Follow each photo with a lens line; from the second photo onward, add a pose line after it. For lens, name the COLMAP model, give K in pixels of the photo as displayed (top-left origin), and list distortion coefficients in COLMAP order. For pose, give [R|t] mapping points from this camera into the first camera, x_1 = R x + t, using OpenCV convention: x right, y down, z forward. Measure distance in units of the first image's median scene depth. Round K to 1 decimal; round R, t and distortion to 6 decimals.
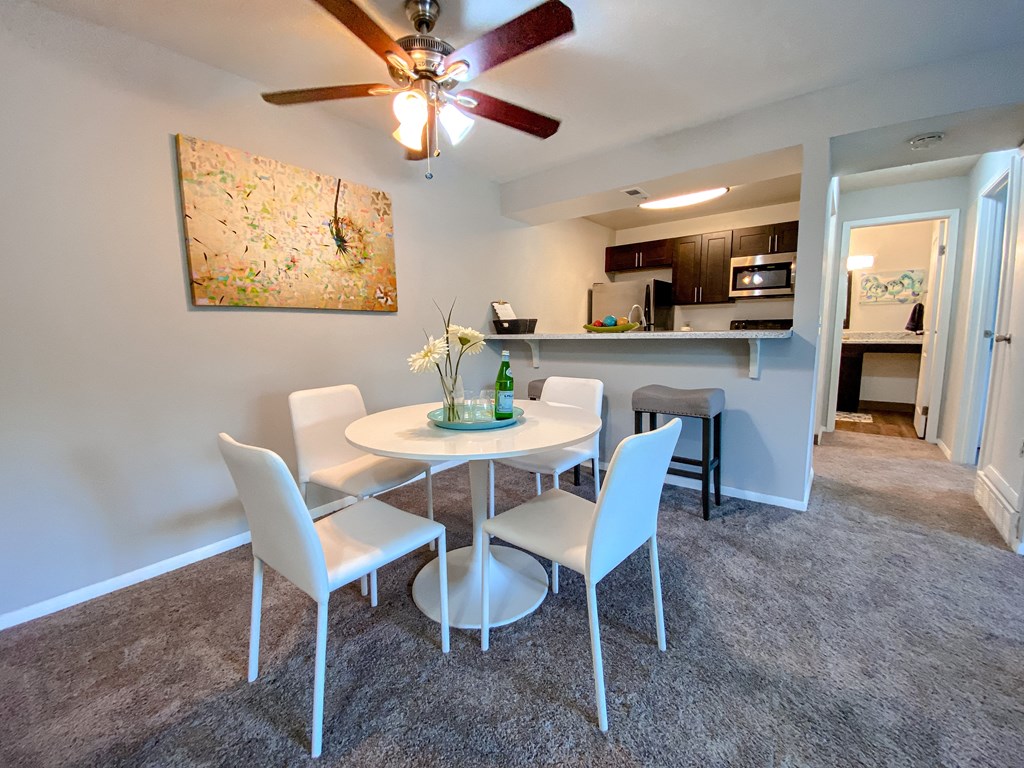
lens RADIAL K [[414.2, 0, 512.0], [0, 414.2, 384.0], [0, 0, 1]] dist [0.005398, -0.018500]
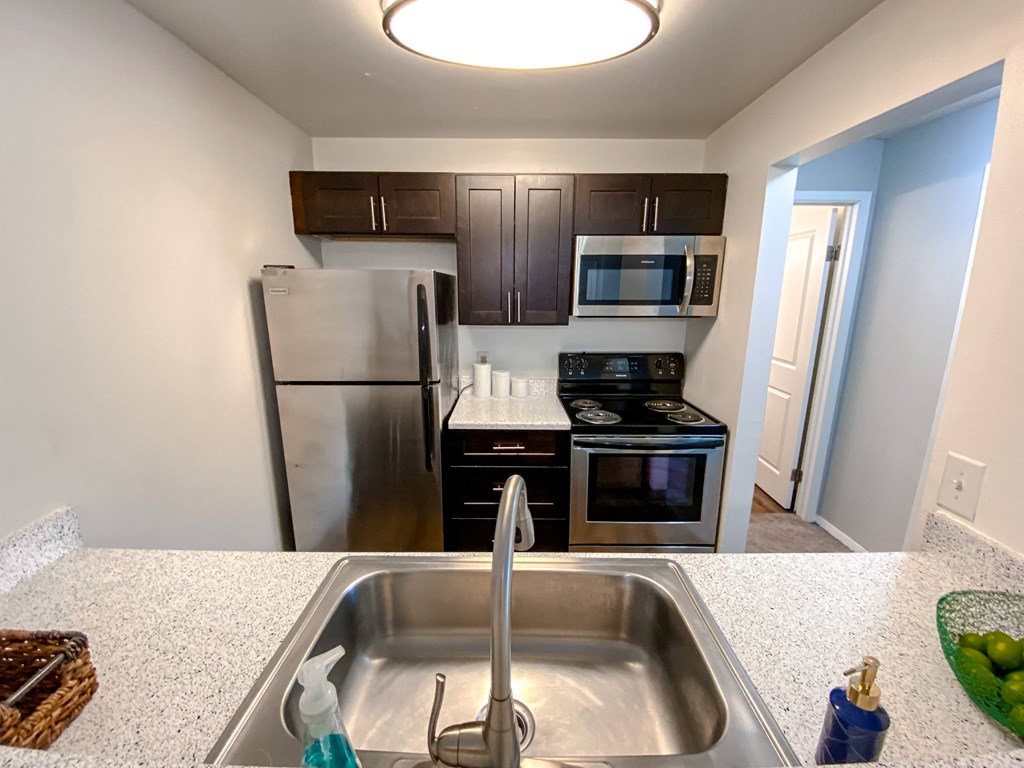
lens RADIAL K [[414.2, 0, 512.0], [0, 414.2, 384.0], [0, 0, 1]] dist [0.005398, -0.018500]
pose [[0.775209, -0.122054, 0.619801, 0.138810], [0.062088, 0.991127, 0.117522, -0.182161], [-0.628646, -0.052622, 0.775909, 0.622356]]
